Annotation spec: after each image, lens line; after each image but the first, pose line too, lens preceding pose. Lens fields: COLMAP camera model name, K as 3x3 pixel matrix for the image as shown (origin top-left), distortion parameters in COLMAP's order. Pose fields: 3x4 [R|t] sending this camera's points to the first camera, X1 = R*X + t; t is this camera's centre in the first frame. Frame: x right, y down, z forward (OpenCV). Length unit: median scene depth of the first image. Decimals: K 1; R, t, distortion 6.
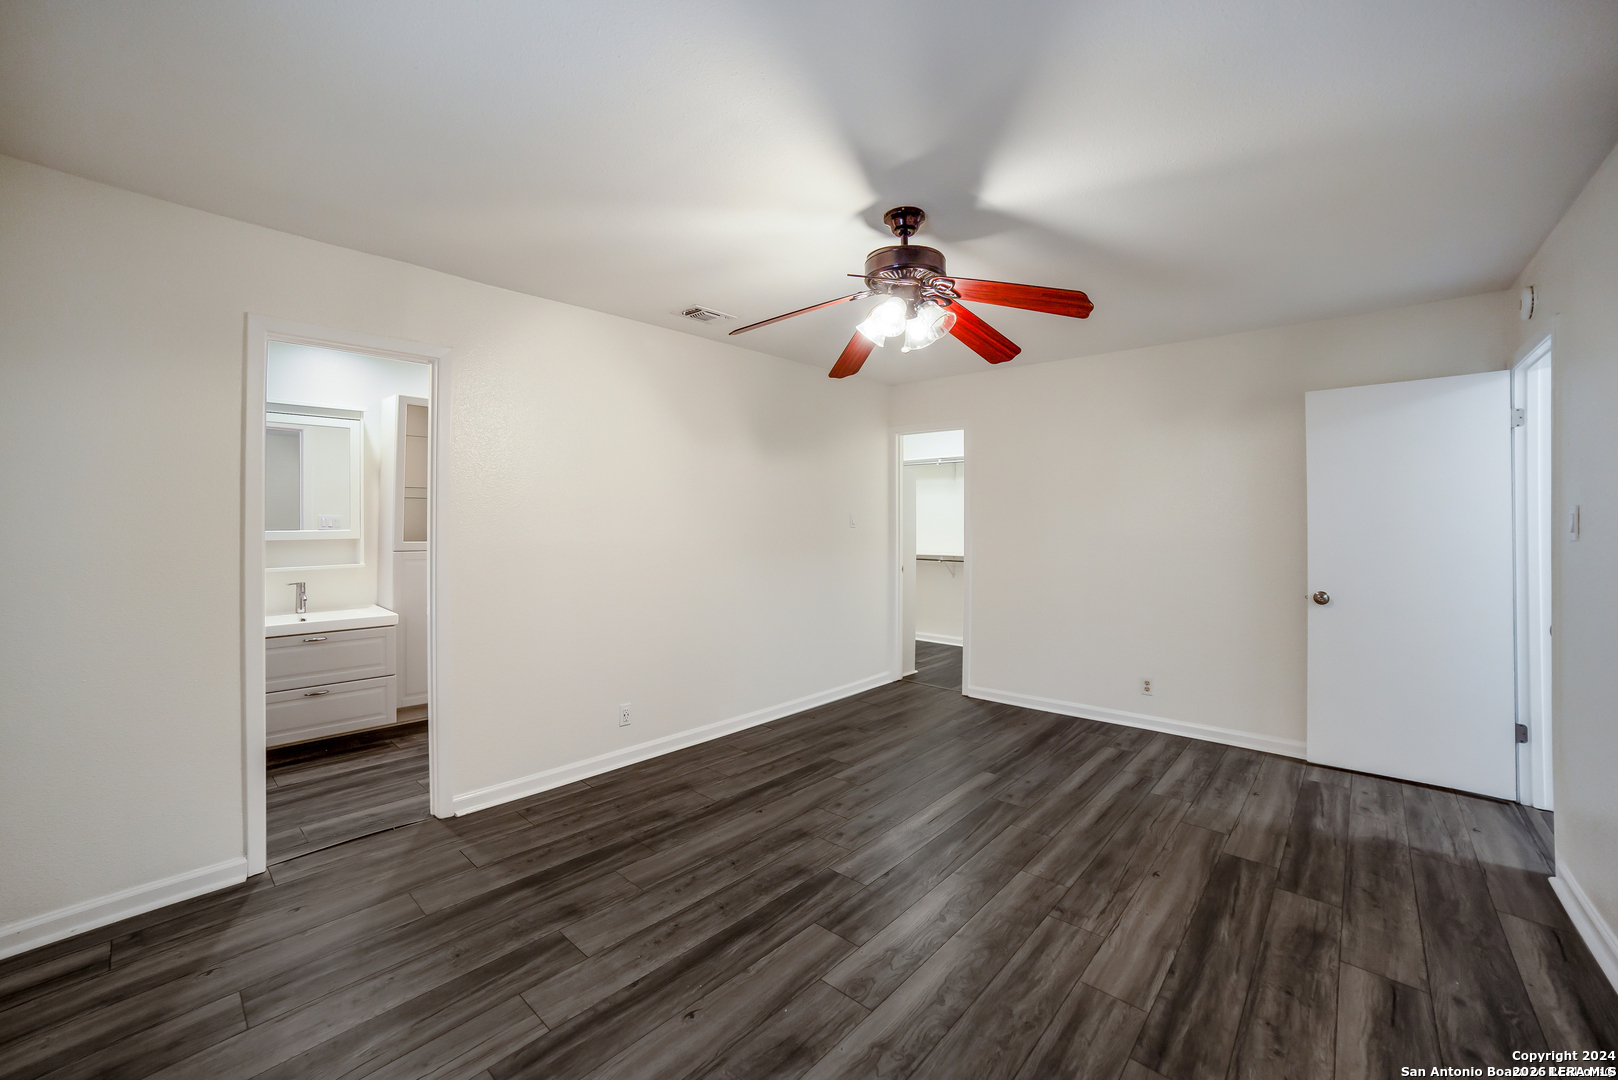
lens RADIAL K [[644.2, 0, 794.1], [0, 644.2, 520.0], [0, 0, 1]] dist [-0.092863, 0.034558]
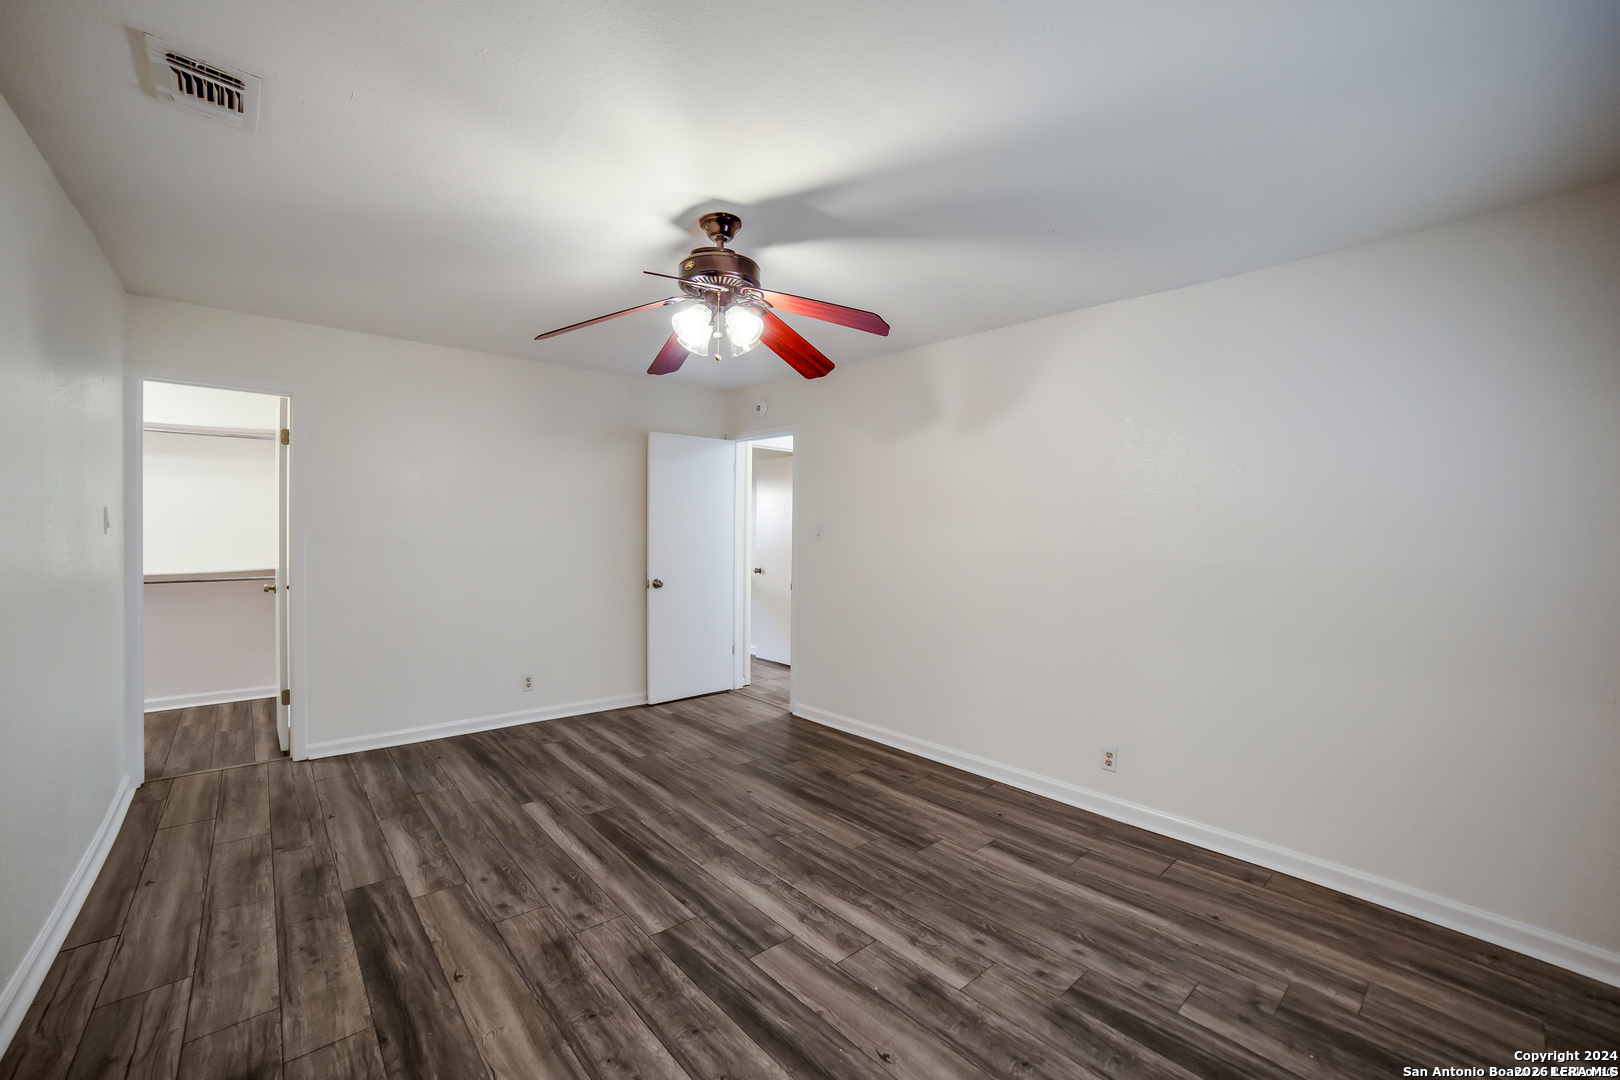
lens RADIAL K [[658.6, 0, 802.9], [0, 658.6, 526.8], [0, 0, 1]] dist [-0.085217, 0.029656]
pose [[0.105974, 0.003014, 0.994364, -0.755763], [-0.016773, 0.999859, -0.001243, -0.004777], [-0.994227, -0.016546, 0.106010, 0.683072]]
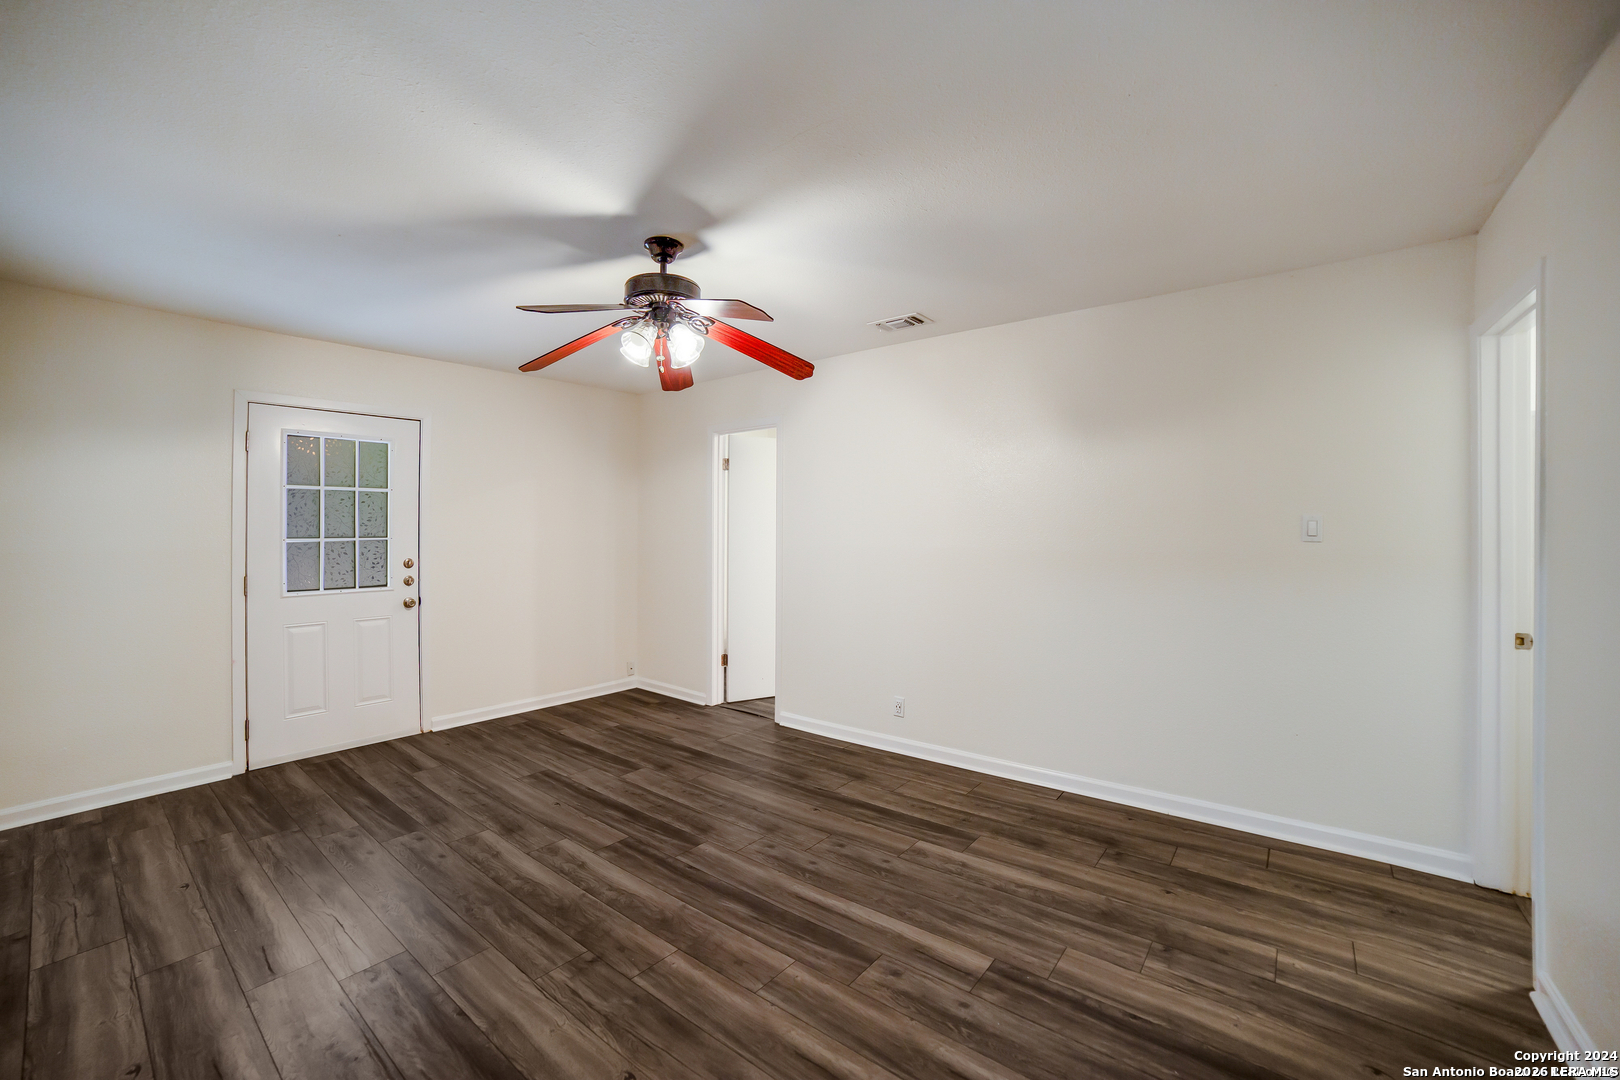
lens RADIAL K [[654.1, 0, 814.9], [0, 654.1, 529.2], [0, 0, 1]] dist [-0.098696, 0.035428]
pose [[0.087160, 0.001943, -0.996192, 1.156571], [0.002554, 0.999994, 0.002174, -0.003052], [0.996191, -0.002733, 0.087155, 1.051159]]
